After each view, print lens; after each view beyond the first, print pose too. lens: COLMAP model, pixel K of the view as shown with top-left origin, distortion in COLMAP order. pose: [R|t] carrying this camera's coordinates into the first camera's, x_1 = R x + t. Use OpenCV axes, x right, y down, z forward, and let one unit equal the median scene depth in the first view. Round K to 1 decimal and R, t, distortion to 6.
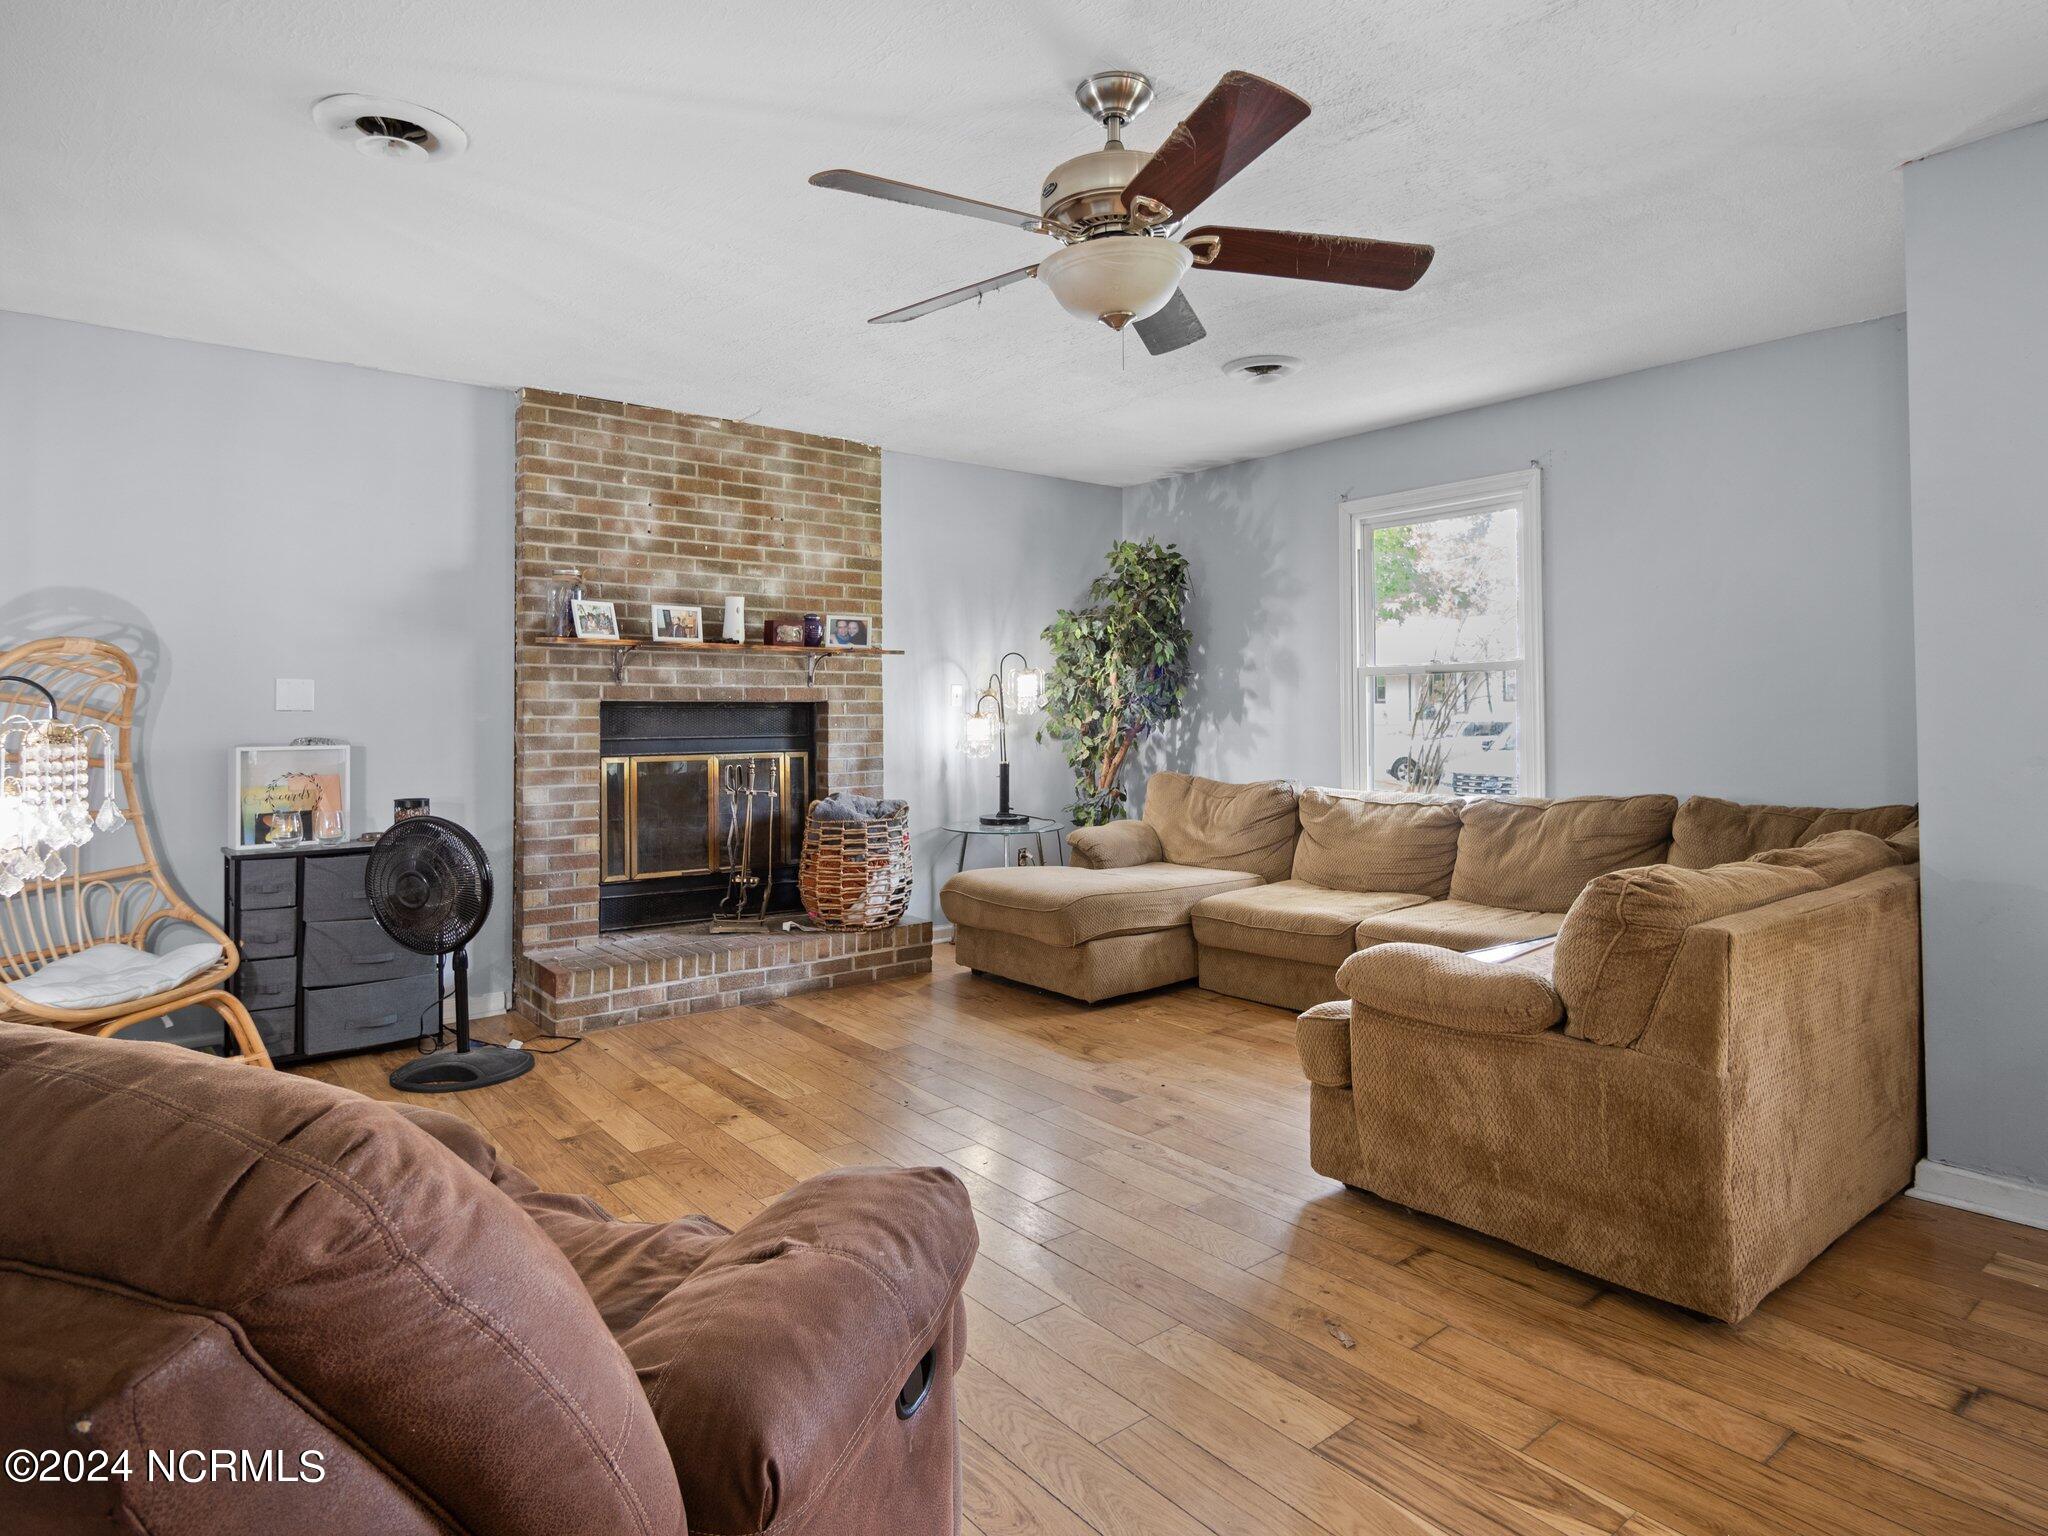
lens RADIAL K [[1088.5, 0, 1026.2], [0, 1088.5, 727.0], [0, 0, 1]] dist [-0.000746, 0.000256]
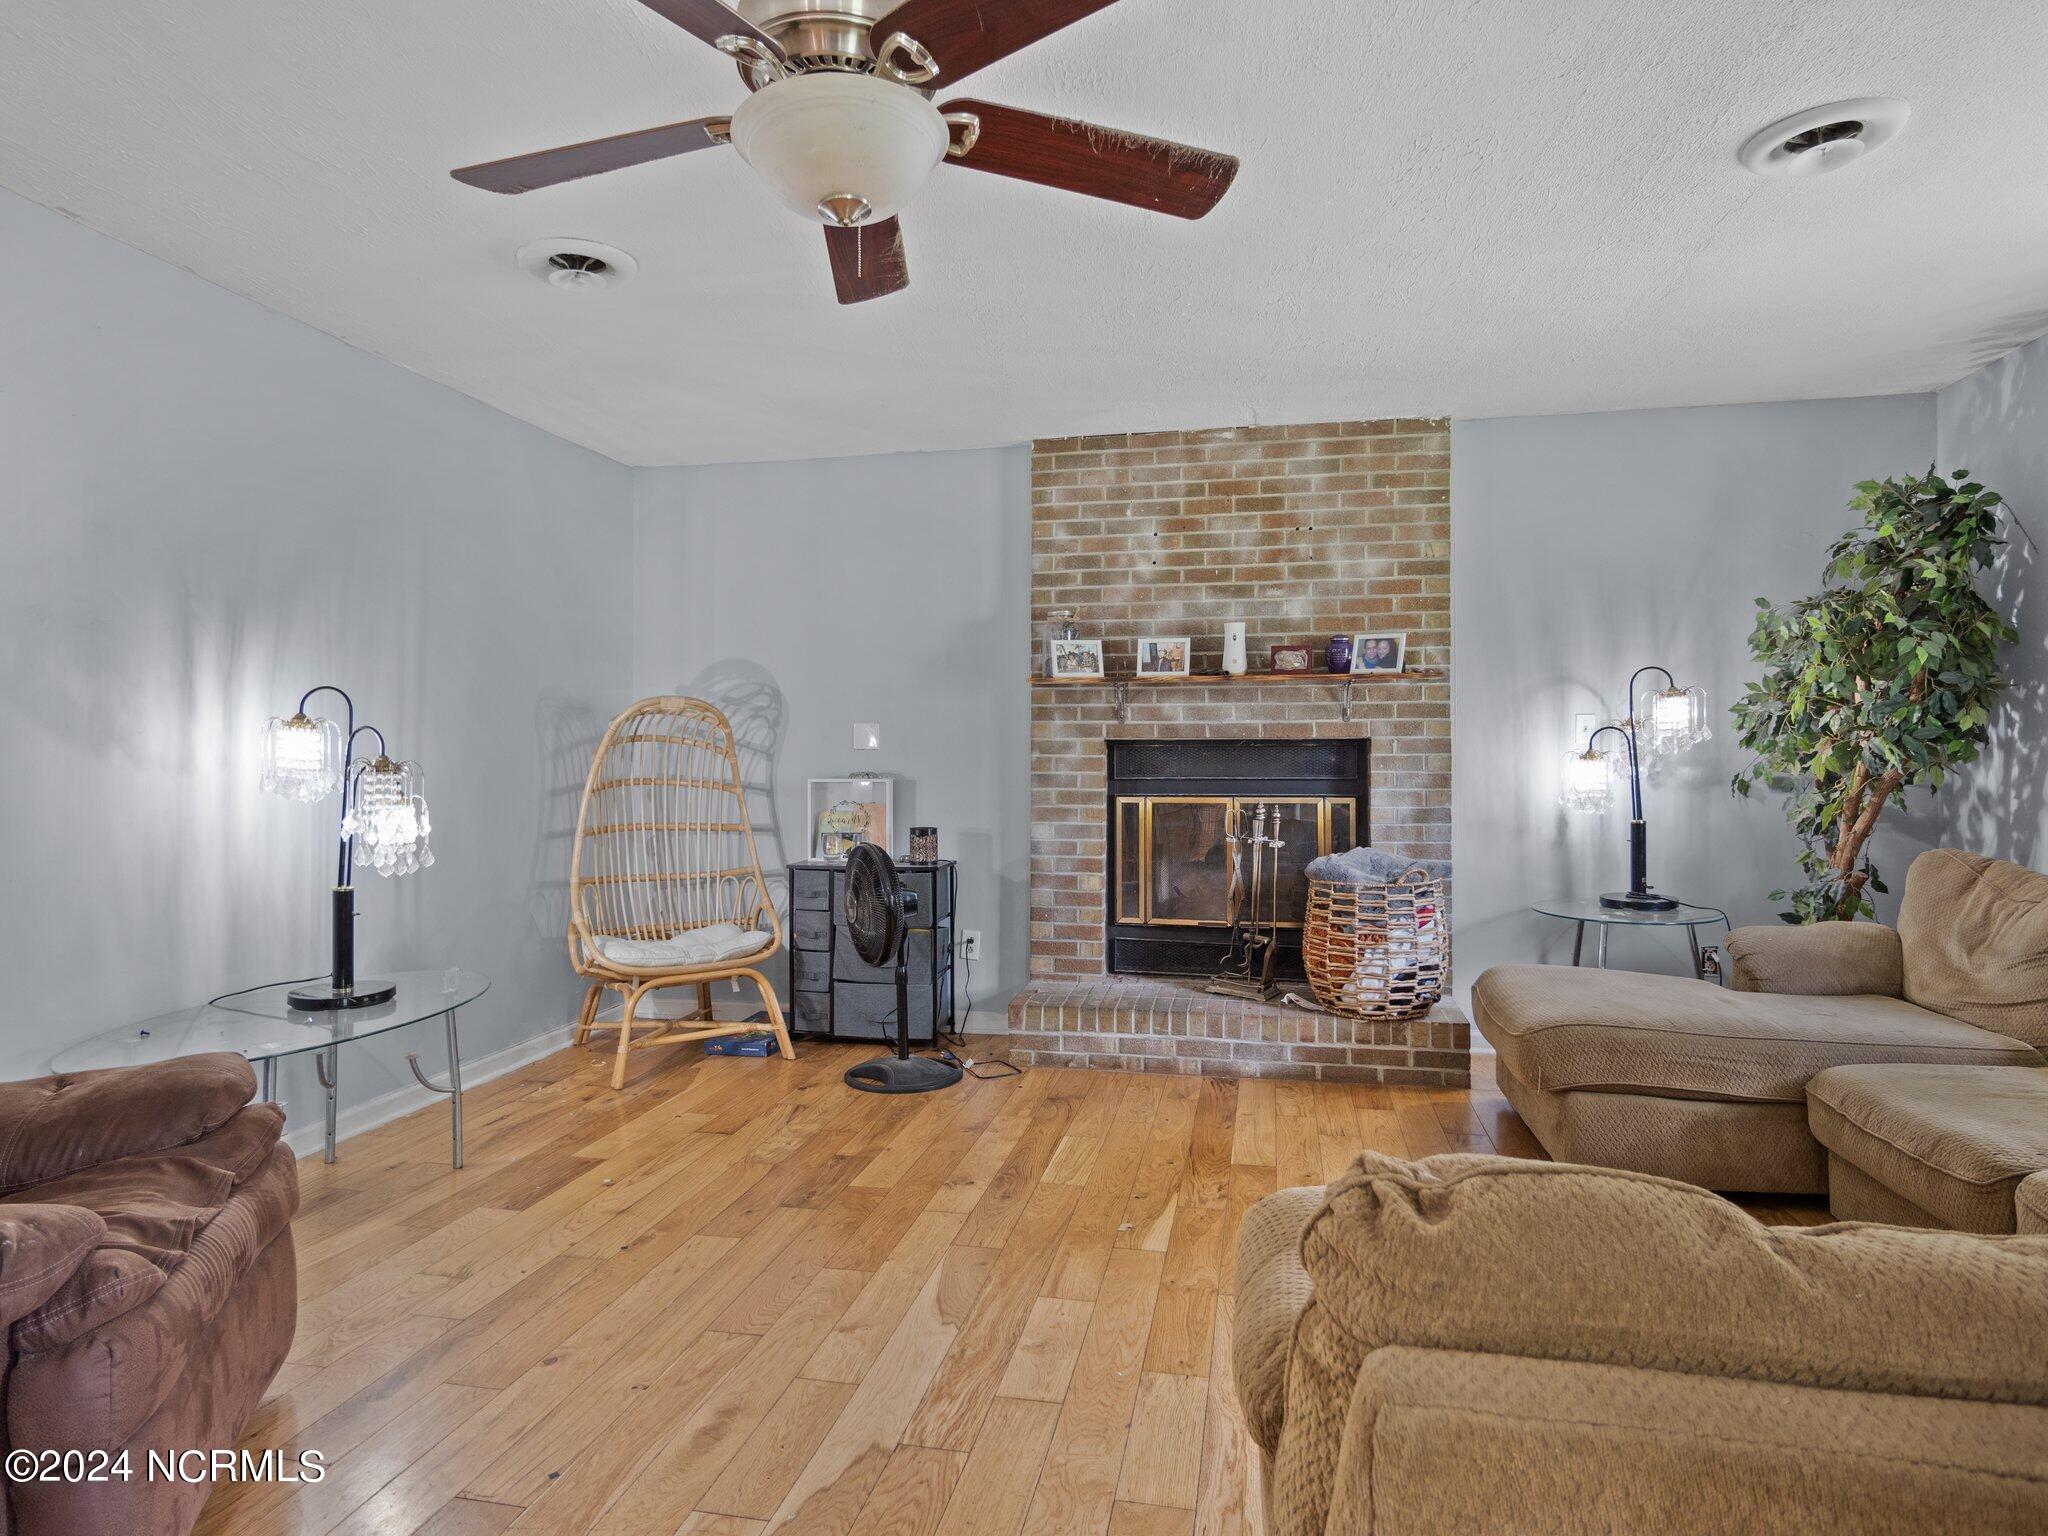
lens RADIAL K [[1121.6, 0, 1024.0], [0, 1121.6, 768.0], [0, 0, 1]] dist [0.000630, 0.000082]
pose [[0.665840, 0.011731, -0.746002, 0.308678], [-0.010083, 0.999927, 0.006724, -0.003982], [0.746026, 0.003045, 0.665910, 0.251045]]
